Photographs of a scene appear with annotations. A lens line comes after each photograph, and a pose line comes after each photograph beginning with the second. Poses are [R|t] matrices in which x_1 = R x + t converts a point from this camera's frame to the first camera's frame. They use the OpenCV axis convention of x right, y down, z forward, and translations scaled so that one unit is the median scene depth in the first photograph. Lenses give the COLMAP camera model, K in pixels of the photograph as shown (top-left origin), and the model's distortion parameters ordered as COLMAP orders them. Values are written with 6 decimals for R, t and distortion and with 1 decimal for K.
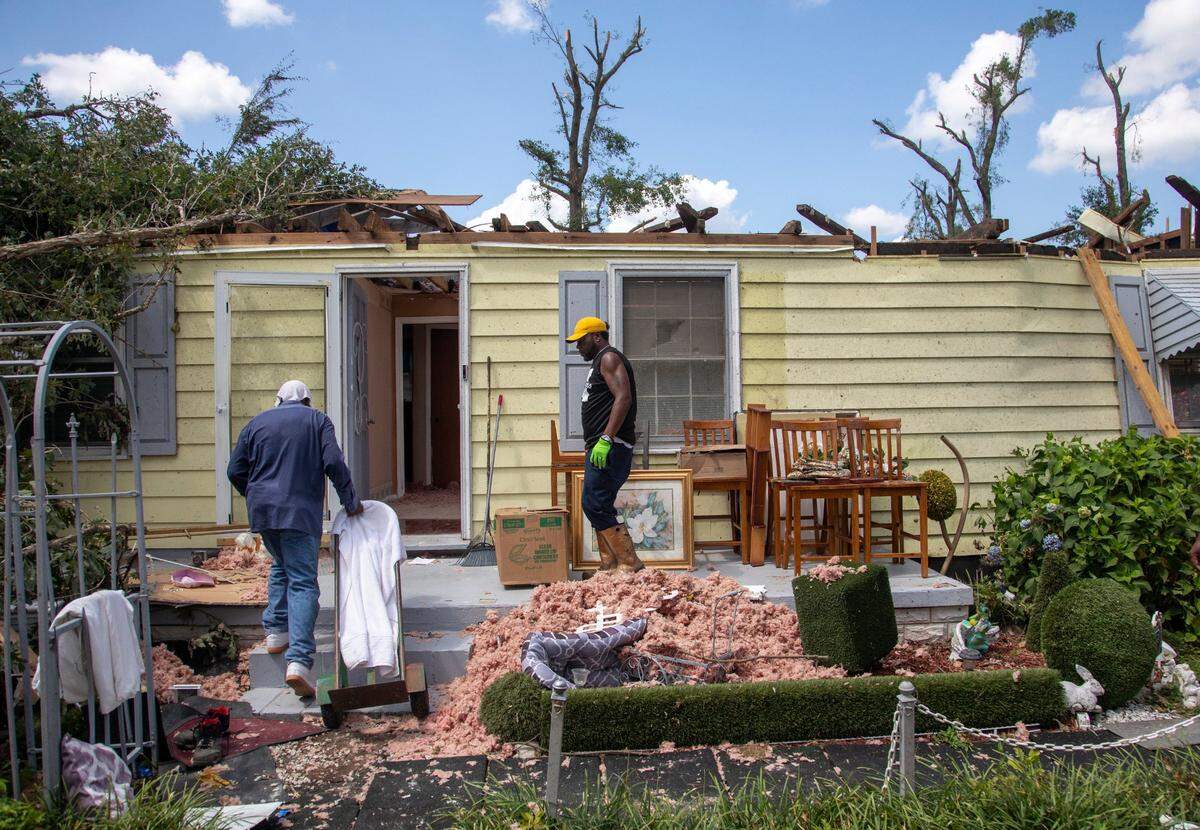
lens RADIAL K [[946.2, 0, 600.0], [0, 946.2, 415.0], [0, 0, 1]] dist [-0.112295, 0.084753]
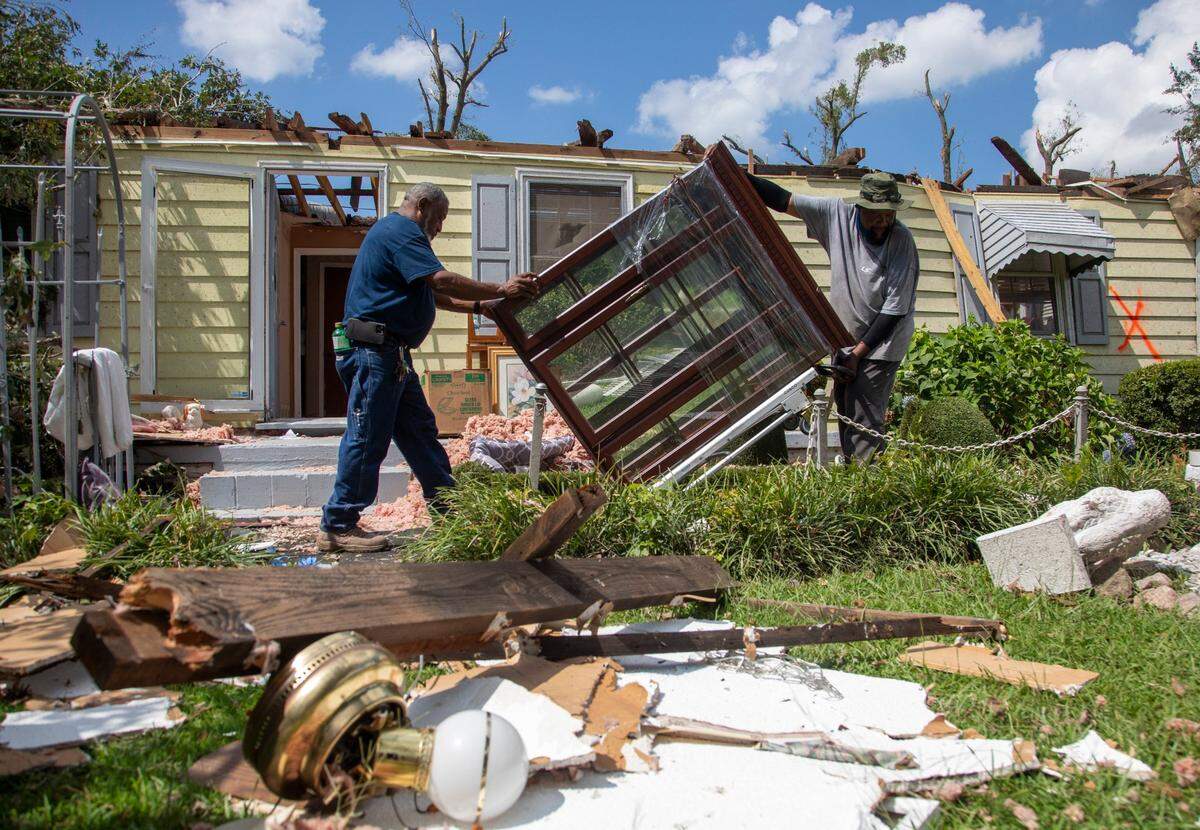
lens RADIAL K [[946.2, 0, 600.0], [0, 946.2, 415.0], [0, 0, 1]] dist [-0.112295, 0.084753]
pose [[0.987369, 0.001565, 0.158429, -0.068069], [0.002546, 0.999665, -0.025740, 0.151625], [-0.158416, 0.025819, 0.987035, -0.082930]]
